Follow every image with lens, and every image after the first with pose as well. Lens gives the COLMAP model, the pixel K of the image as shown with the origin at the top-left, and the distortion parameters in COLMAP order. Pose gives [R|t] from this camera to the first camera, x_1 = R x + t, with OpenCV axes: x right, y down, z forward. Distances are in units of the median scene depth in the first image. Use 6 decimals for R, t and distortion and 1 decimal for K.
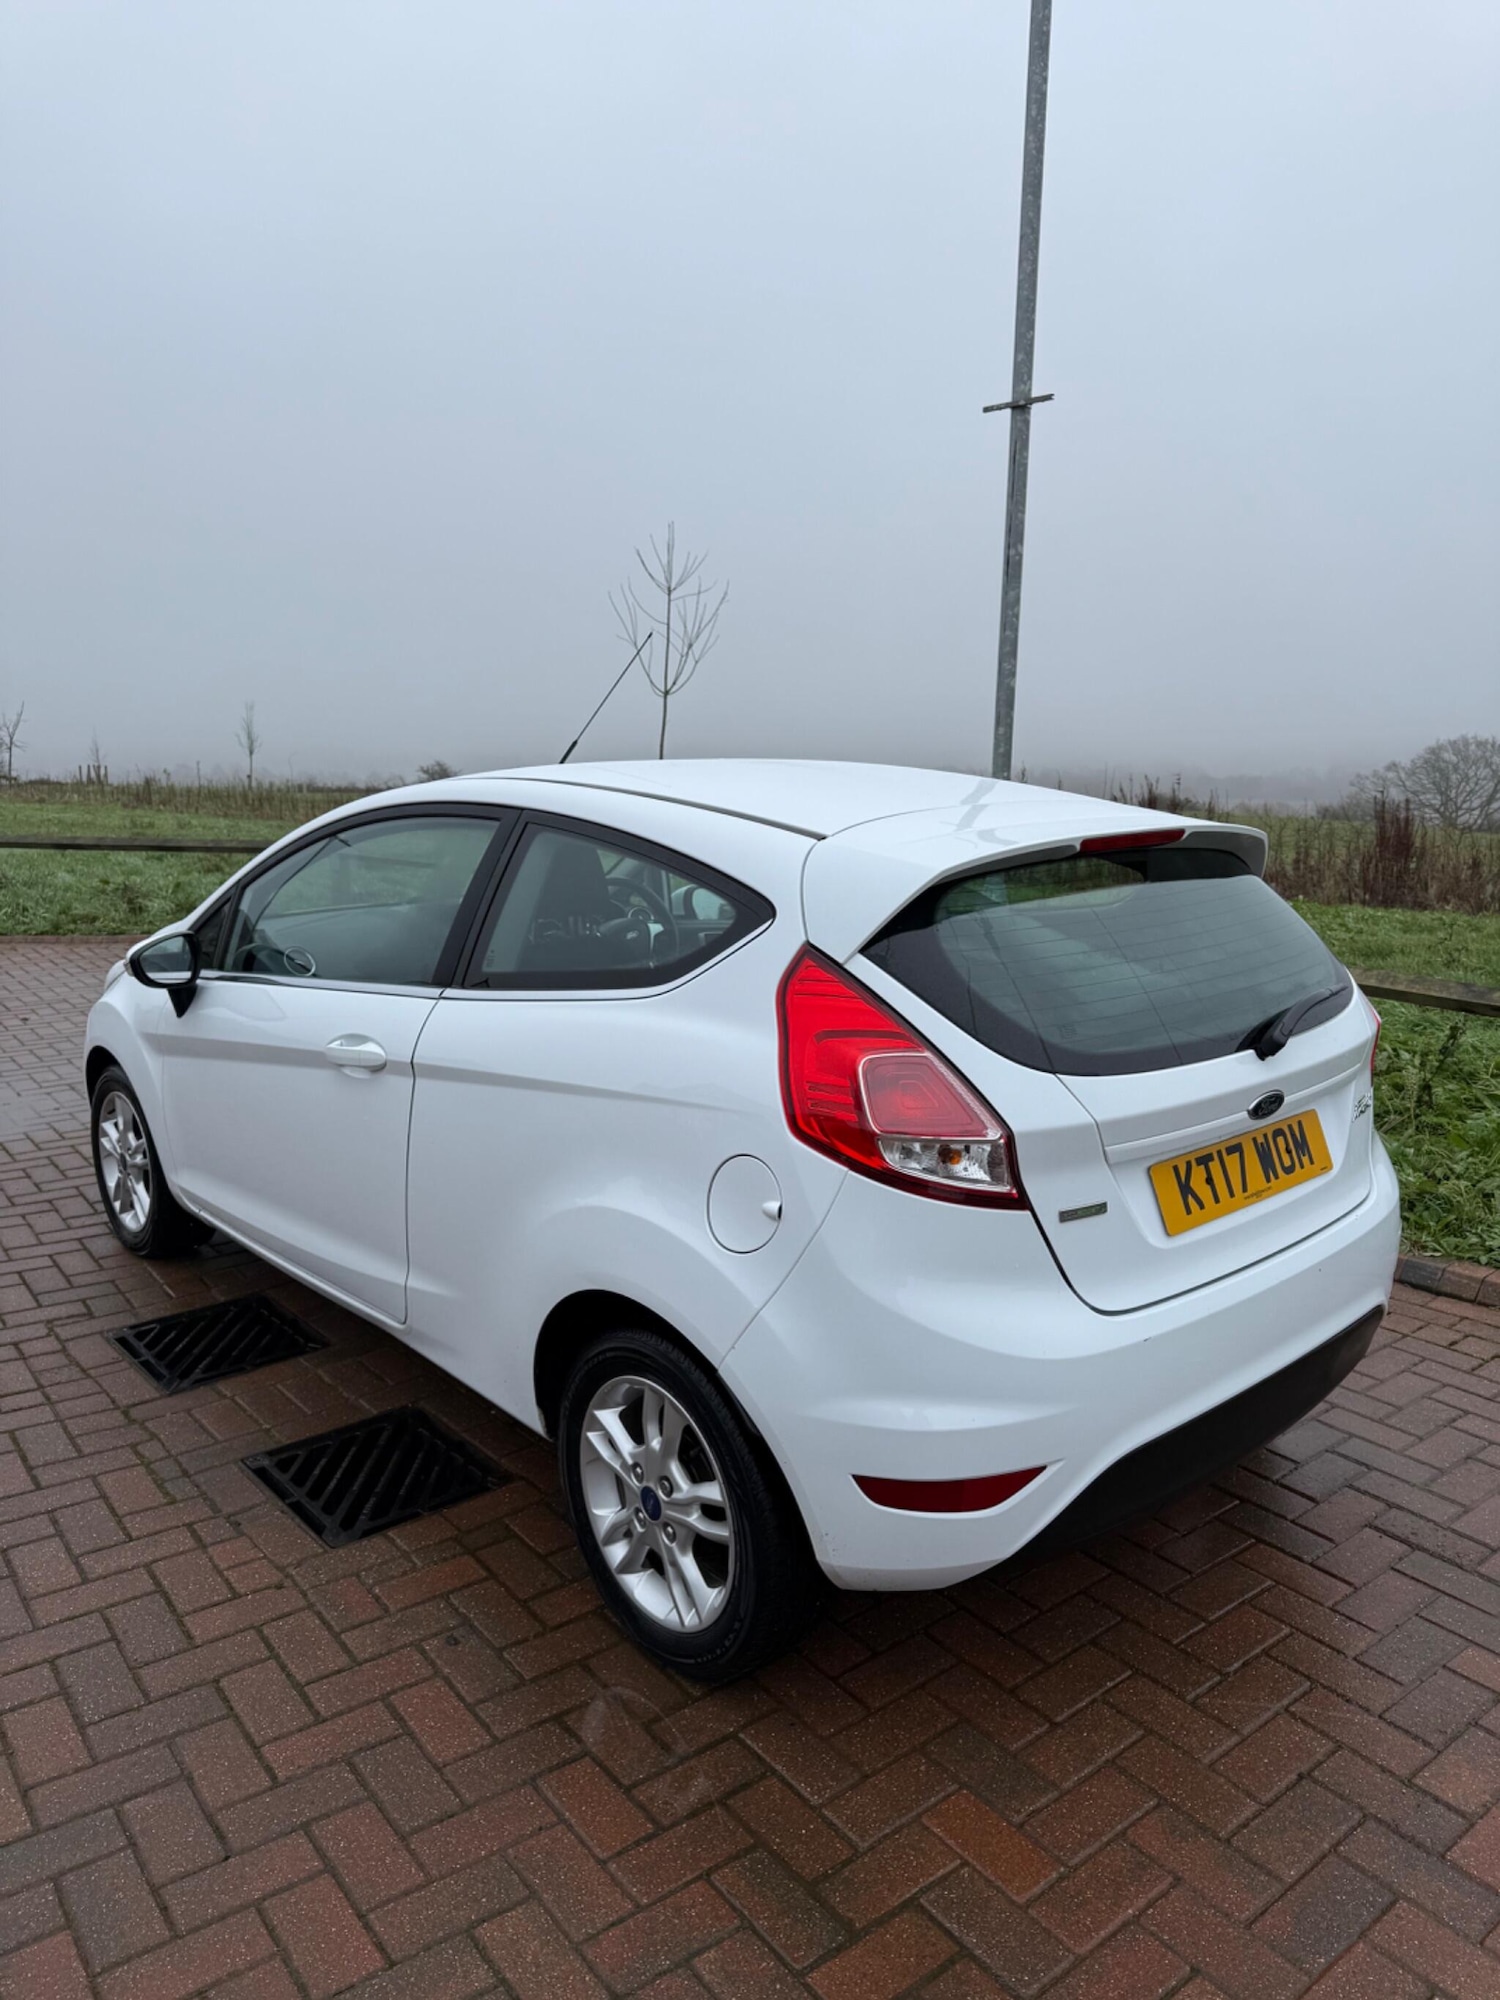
lens RADIAL K [[1427.7, 0, 755.5], [0, 1427.7, 986.9], [0, 0, 1]] dist [0.068986, -0.118888]
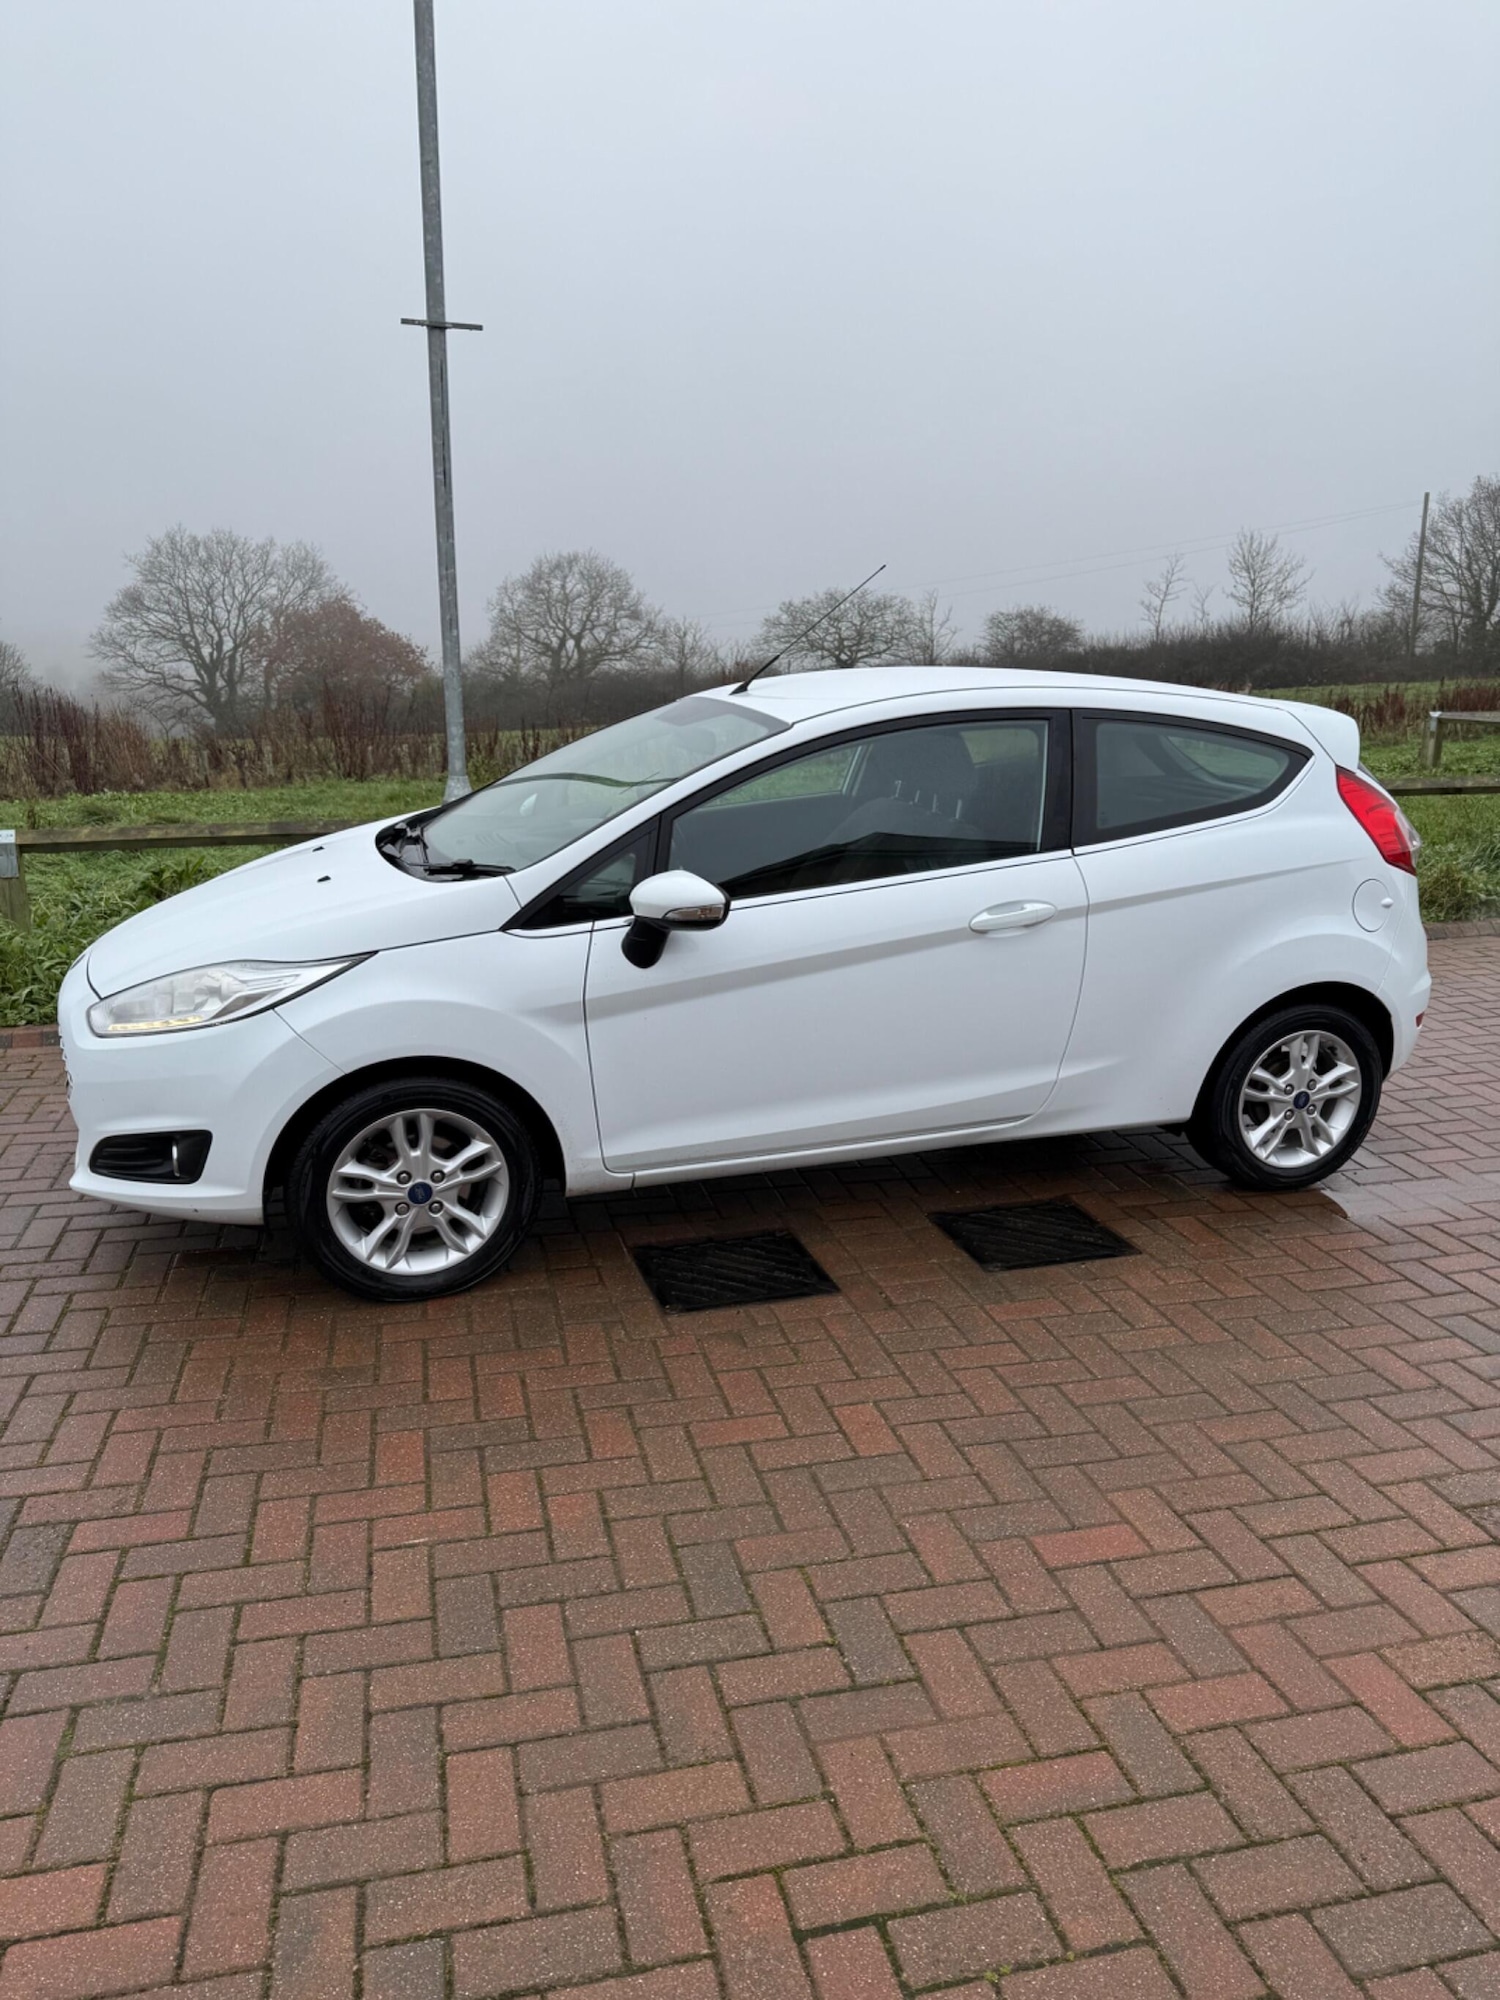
lens RADIAL K [[1410.6, 0, 750.0], [0, 1410.6, 1000.0], [0, 0, 1]] dist [0.059218, -0.075756]
pose [[0.406731, -0.233987, 0.883074, -1.745345], [0.152733, 0.970454, 0.186793, -0.175007], [-0.900690, 0.058900, 0.430452, 0.807086]]
